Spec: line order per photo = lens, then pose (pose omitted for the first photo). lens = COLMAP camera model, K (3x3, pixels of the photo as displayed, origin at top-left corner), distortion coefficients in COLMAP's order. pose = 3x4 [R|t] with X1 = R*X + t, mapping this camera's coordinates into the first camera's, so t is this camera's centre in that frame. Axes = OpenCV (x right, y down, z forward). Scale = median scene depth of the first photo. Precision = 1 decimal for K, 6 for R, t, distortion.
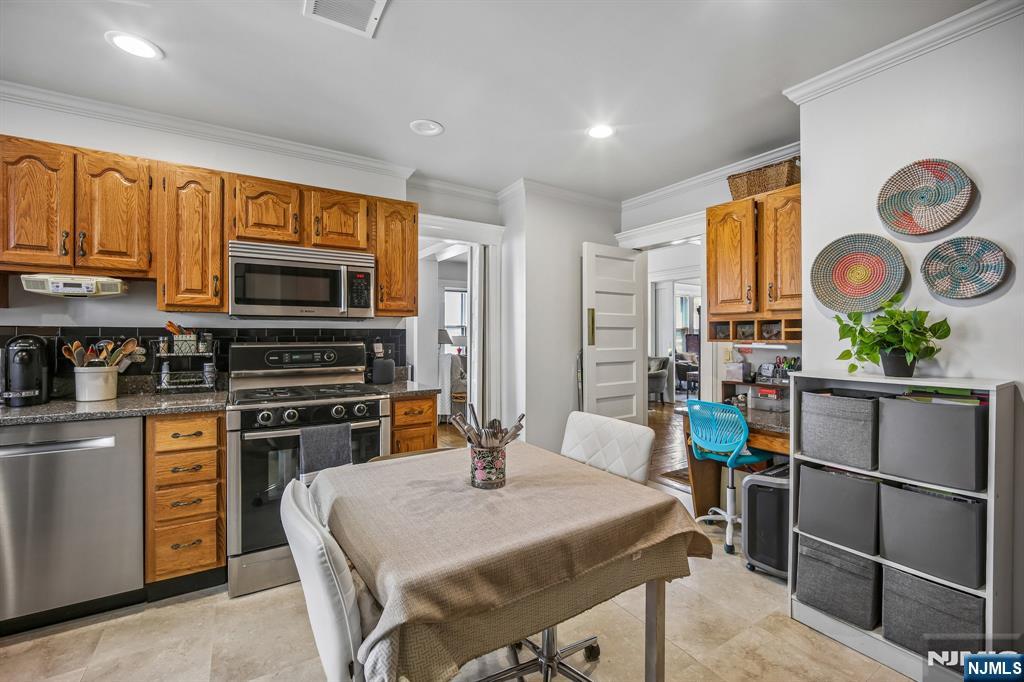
lens RADIAL K [[435.2, 0, 508.2], [0, 435.2, 342.1], [0, 0, 1]] dist [0.001507, -0.005640]
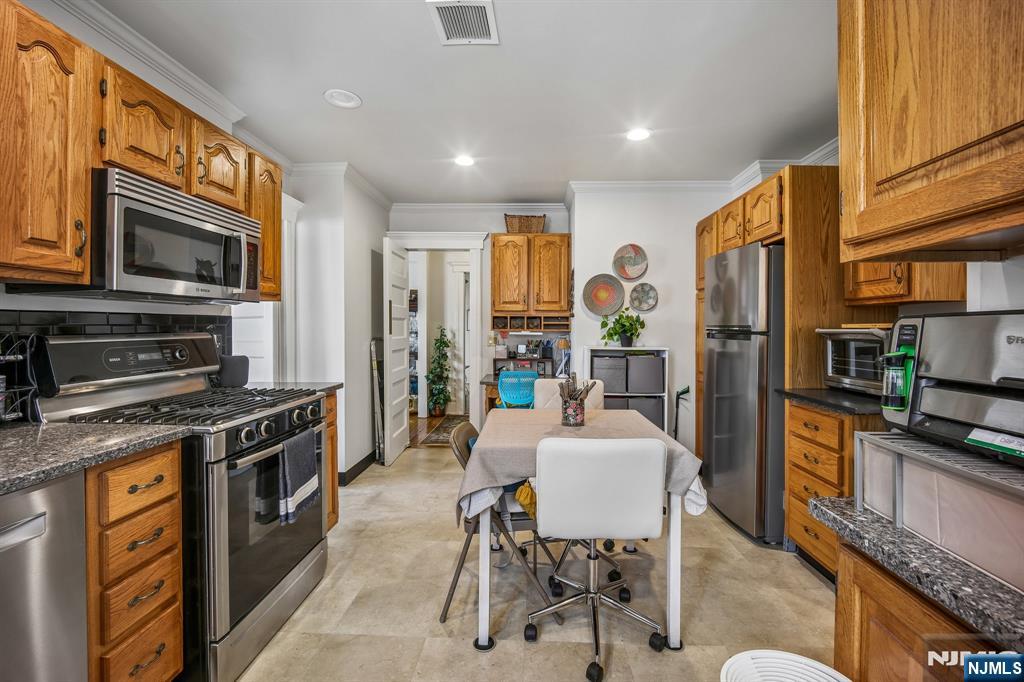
lens RADIAL K [[435.2, 0, 508.2], [0, 435.2, 342.1], [0, 0, 1]] dist [0.001507, -0.005640]
pose [[0.577444, -0.025929, 0.816018, -0.825452], [0.005490, 0.999596, 0.027878, -0.003506], [-0.816412, -0.011618, 0.577354, 0.196144]]
